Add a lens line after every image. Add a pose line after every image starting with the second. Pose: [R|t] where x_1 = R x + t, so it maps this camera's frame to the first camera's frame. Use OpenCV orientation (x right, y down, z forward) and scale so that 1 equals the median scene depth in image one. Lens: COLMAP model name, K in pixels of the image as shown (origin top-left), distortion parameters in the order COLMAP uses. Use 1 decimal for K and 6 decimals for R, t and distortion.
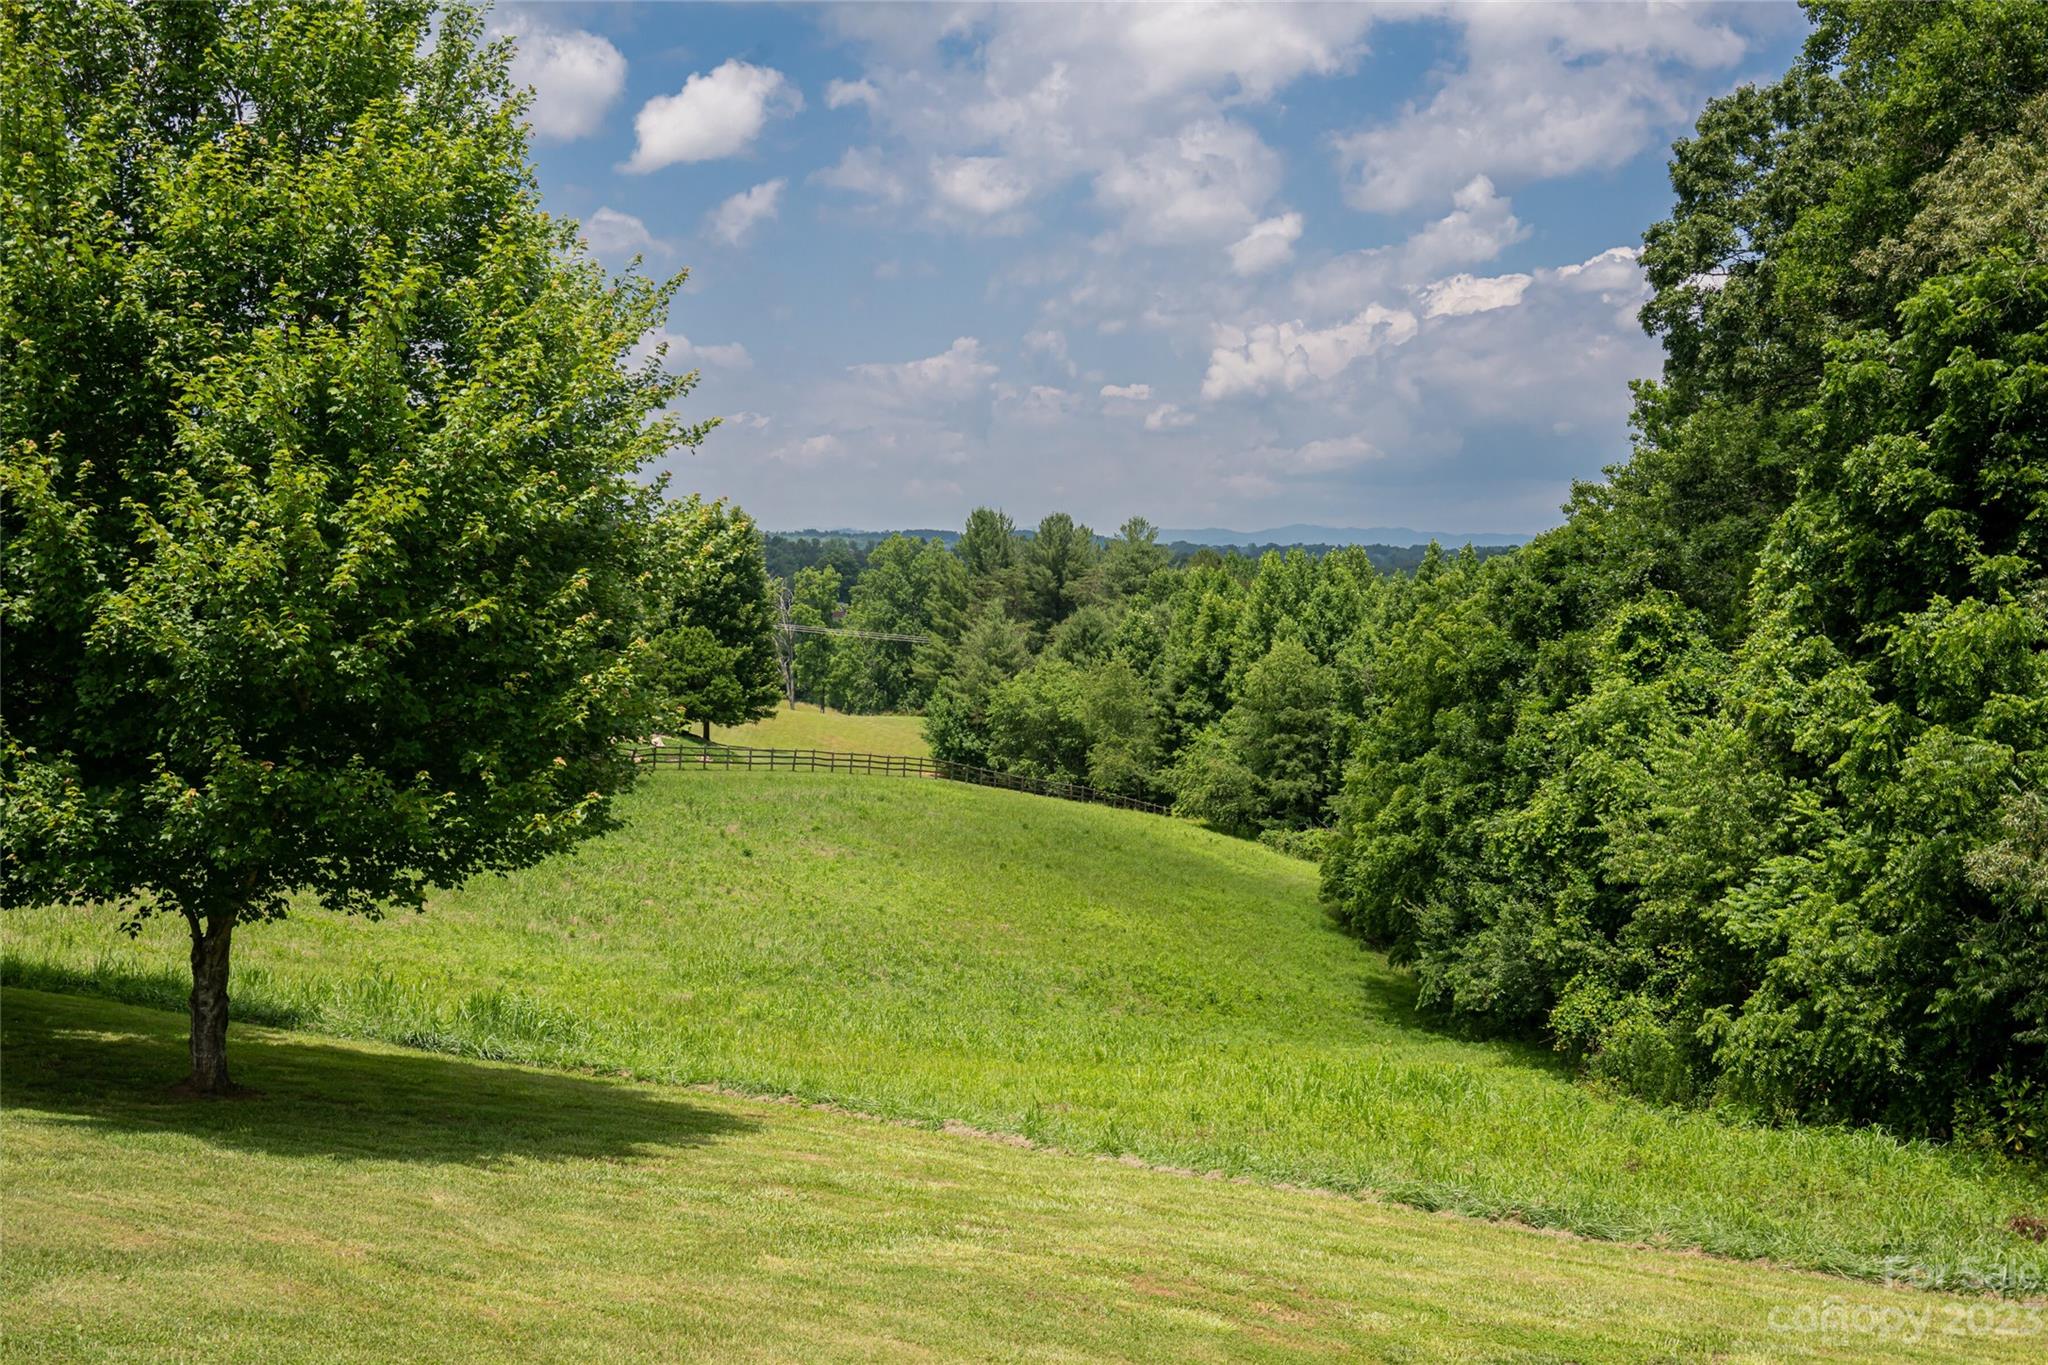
lens RADIAL K [[2386.4, 0, 1013.1], [0, 2386.4, 673.6], [0, 0, 1]] dist [-0.005404, 0.000000]
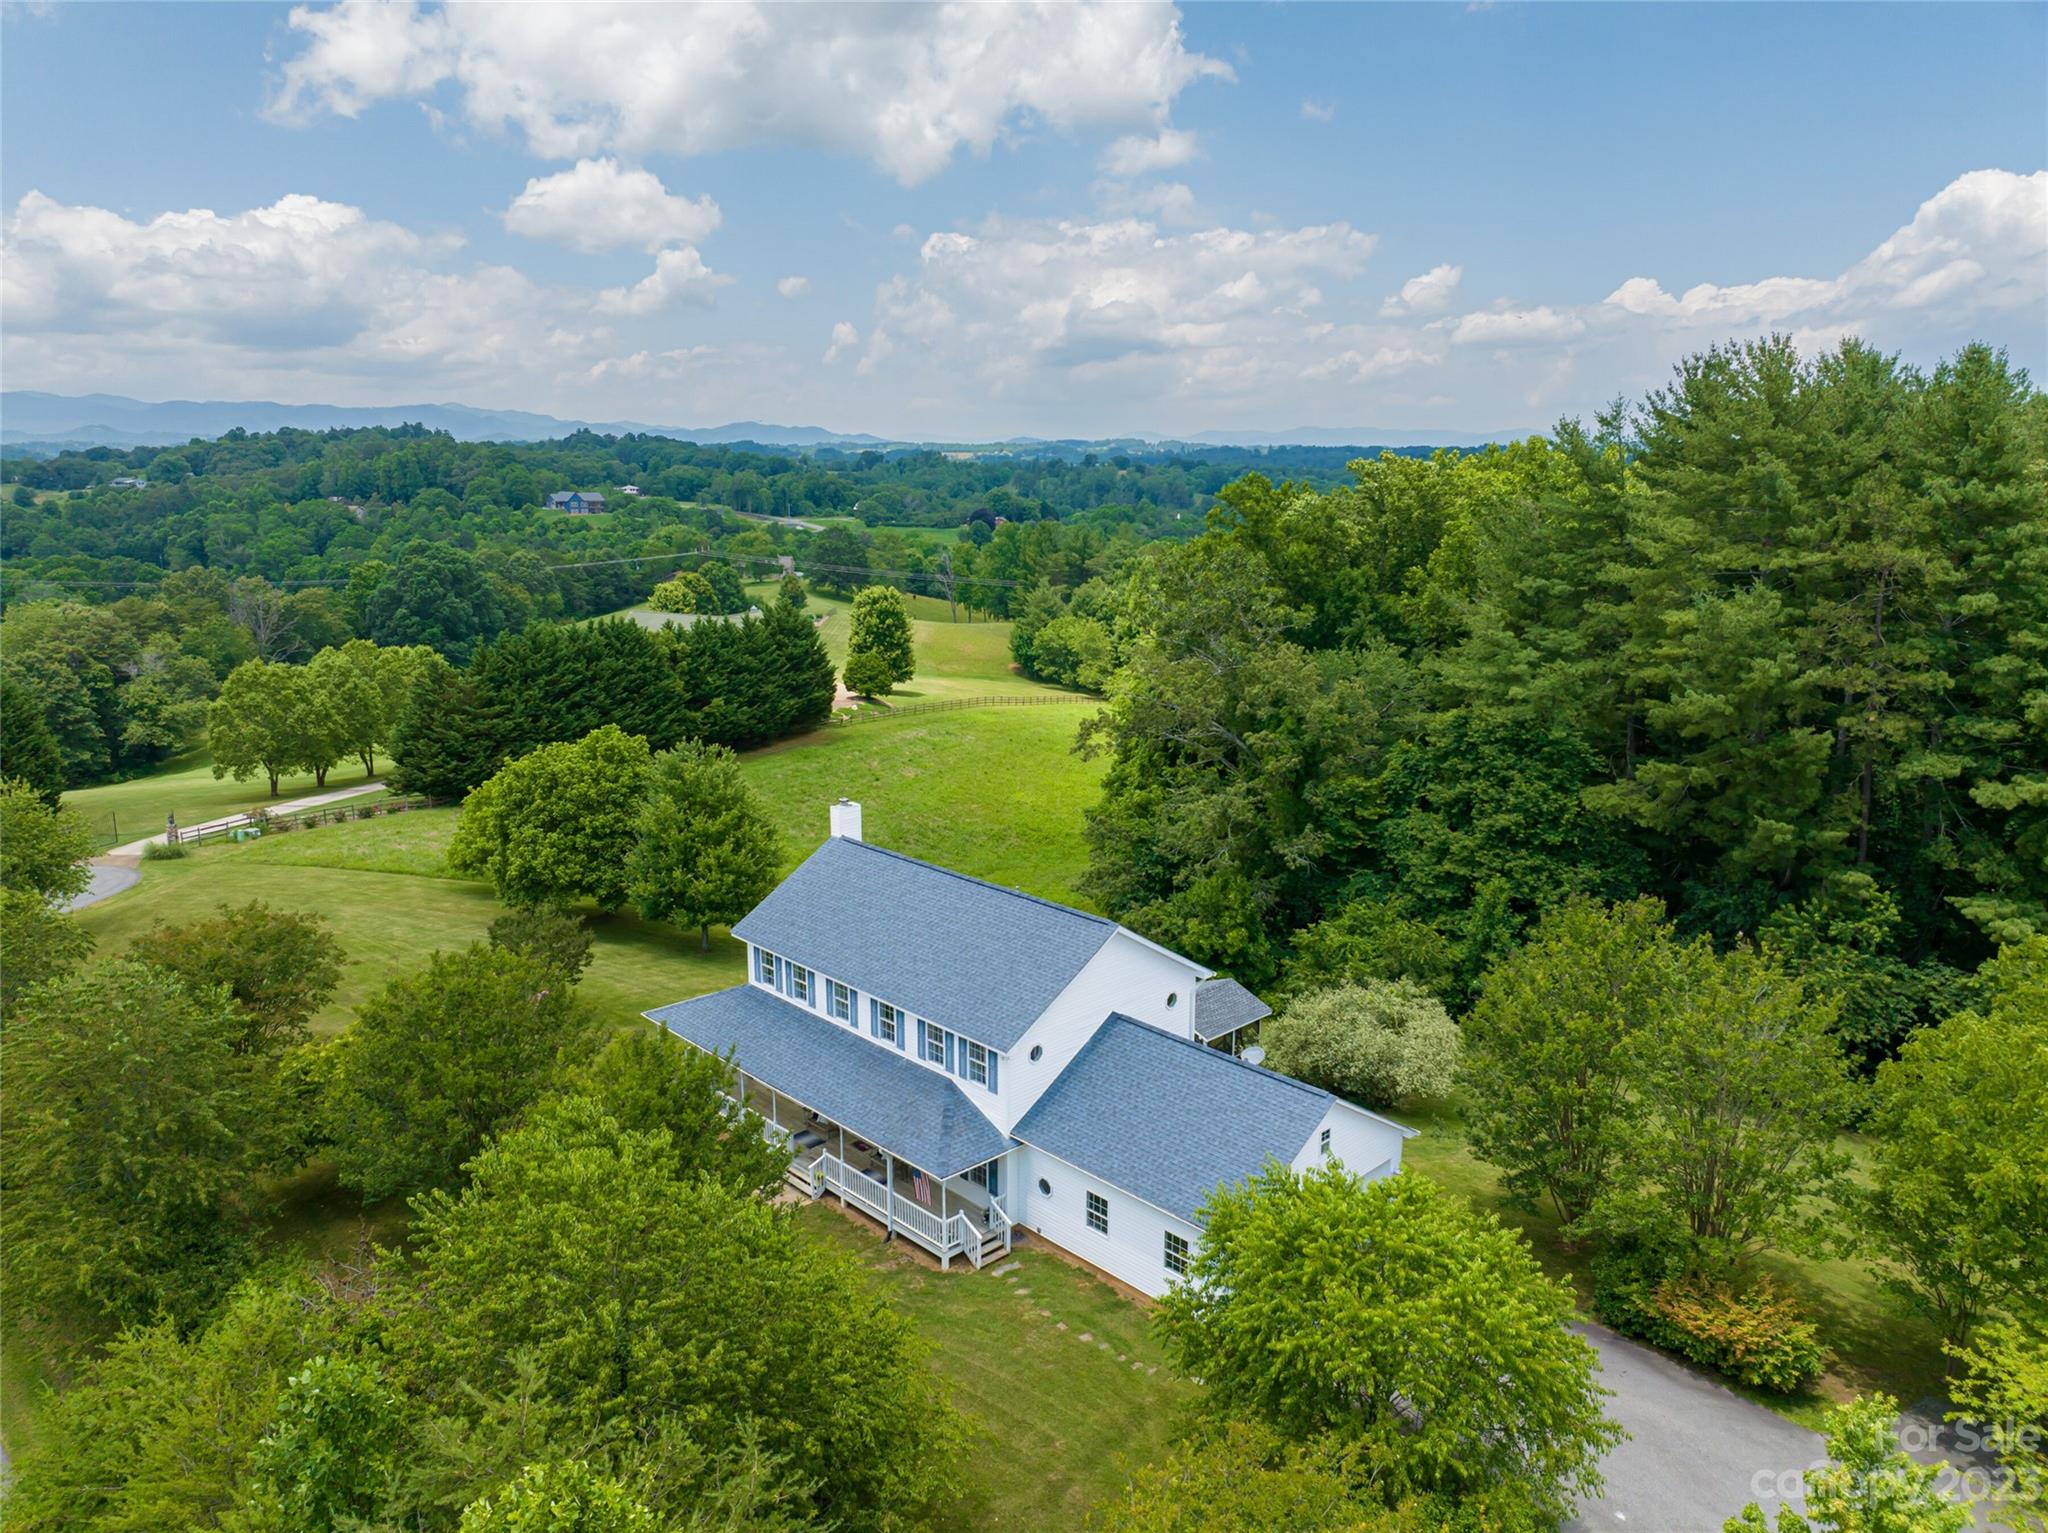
lens RADIAL K [[1450.1, 0, 1035.8], [0, 1450.1, 759.9], [0, 0, 1]] dist [-0.038993, -0.010614]
pose [[0.997889, -0.008049, -0.064435, 0.088153], [0.018243, 0.987072, 0.159234, -0.104619], [0.062321, -0.160073, 0.985136, -0.297159]]
